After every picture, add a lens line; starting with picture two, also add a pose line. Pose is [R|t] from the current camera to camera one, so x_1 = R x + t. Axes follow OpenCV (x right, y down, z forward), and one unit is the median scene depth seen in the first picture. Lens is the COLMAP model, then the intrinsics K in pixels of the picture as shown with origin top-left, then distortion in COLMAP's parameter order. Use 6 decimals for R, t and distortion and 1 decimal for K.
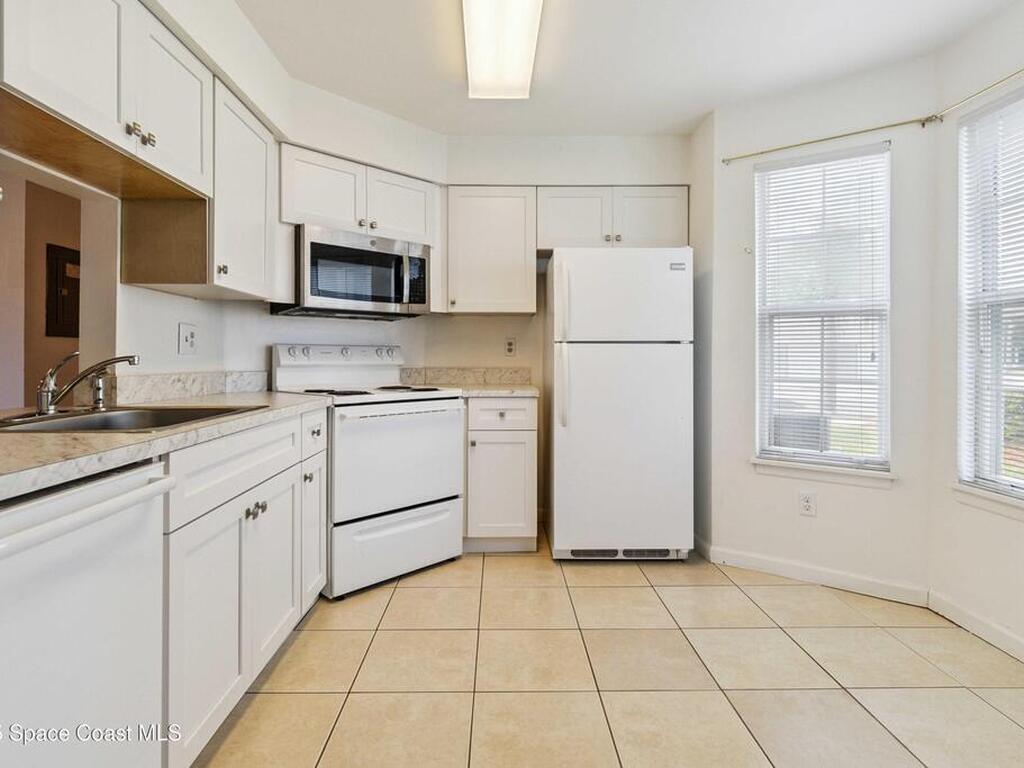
lens RADIAL K [[545.0, 0, 509.7], [0, 545.0, 355.4], [0, 0, 1]] dist [0.000648, 0.000865]
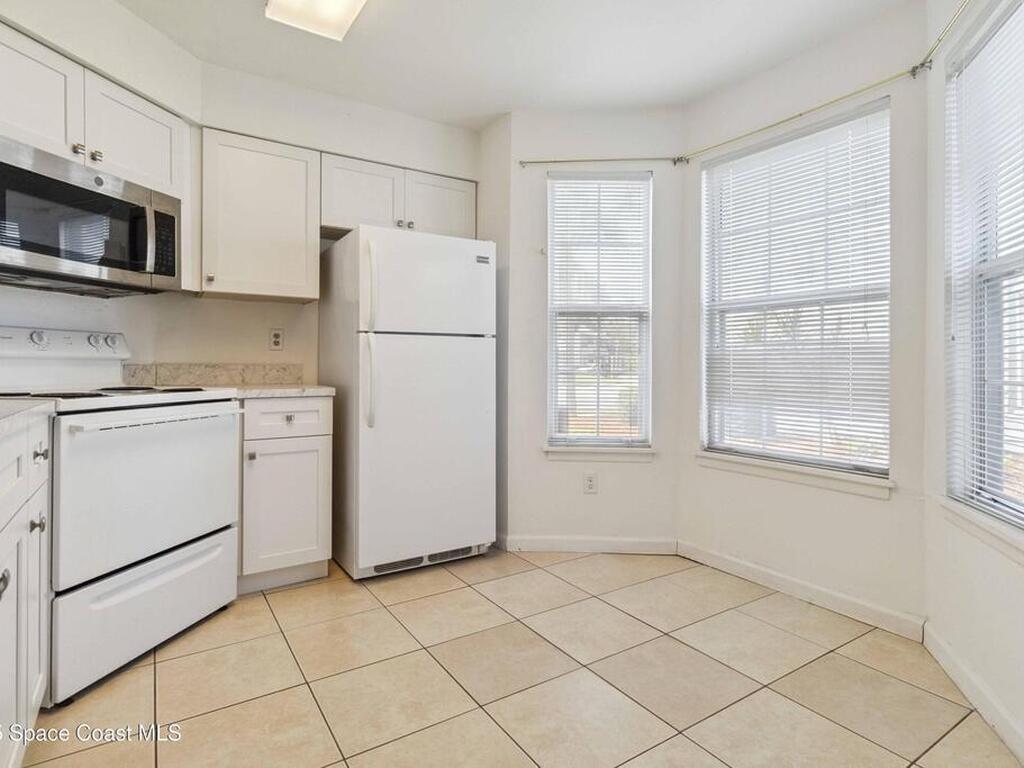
lens RADIAL K [[549.9, 0, 518.1], [0, 549.9, 363.7], [0, 0, 1]] dist [0.001312, 0.001093]
pose [[0.845931, 0.001565, 0.533290, -0.170859], [-0.002776, 0.999995, 0.001469, 0.024574], [-0.533285, -0.002723, 0.845931, 0.116263]]
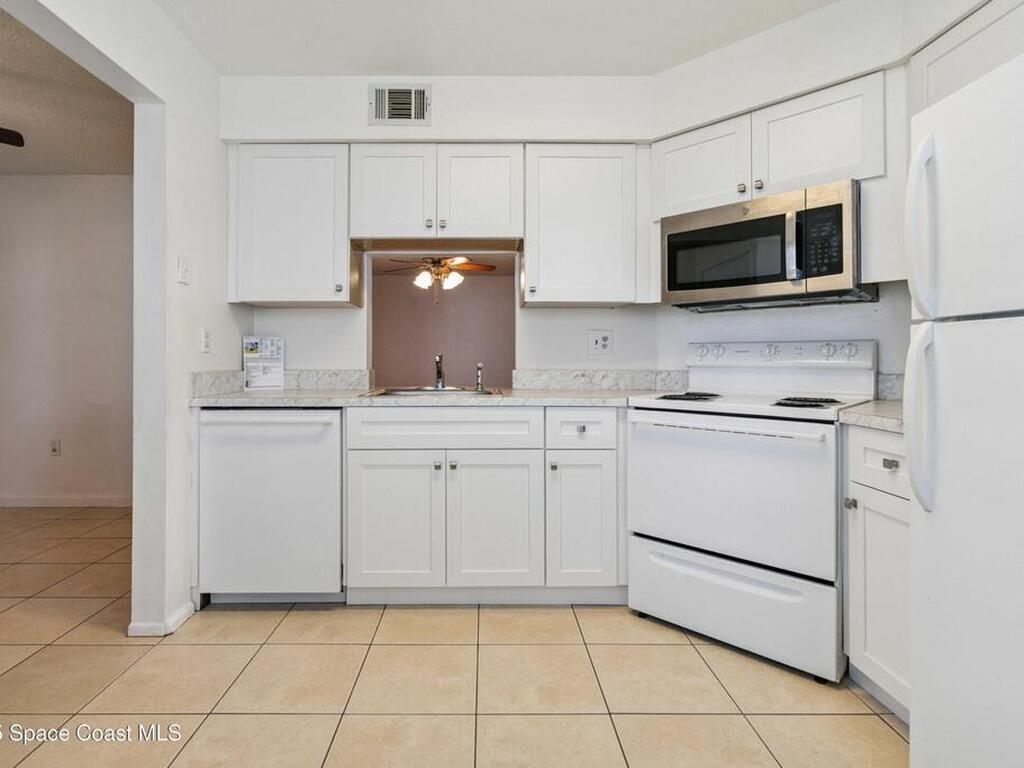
lens RADIAL K [[547.5, 0, 480.9], [0, 547.5, 355.6], [0, 0, 1]] dist [0.005139, 0.001121]
pose [[-0.022973, -0.006576, -0.999714, 0.540233], [0.005350, 0.999963, -0.006700, 0.005524], [0.999722, -0.005502, -0.022937, 0.634668]]
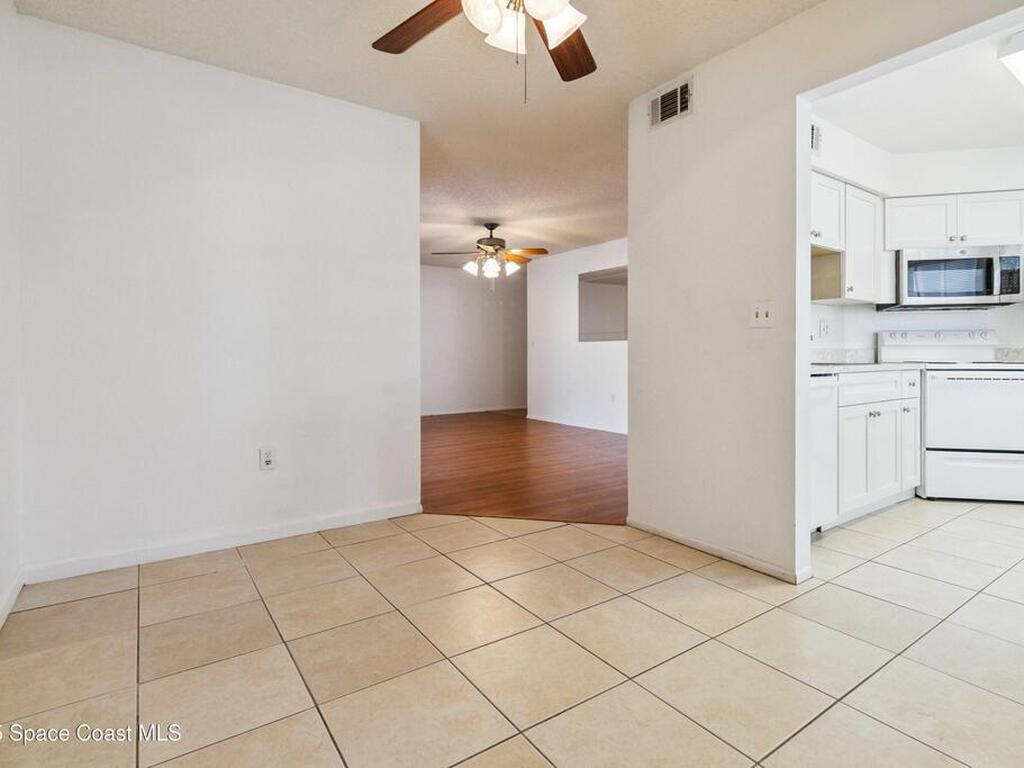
lens RADIAL K [[532.9, 0, 510.0], [0, 532.9, 355.9], [0, 0, 1]] dist [-0.001305, -0.000003]
pose [[0.545752, -0.000193, -0.837947, 0.232781], [0.006663, 0.999969, 0.004109, 0.033736], [0.837920, -0.007826, 0.545737, -0.630696]]
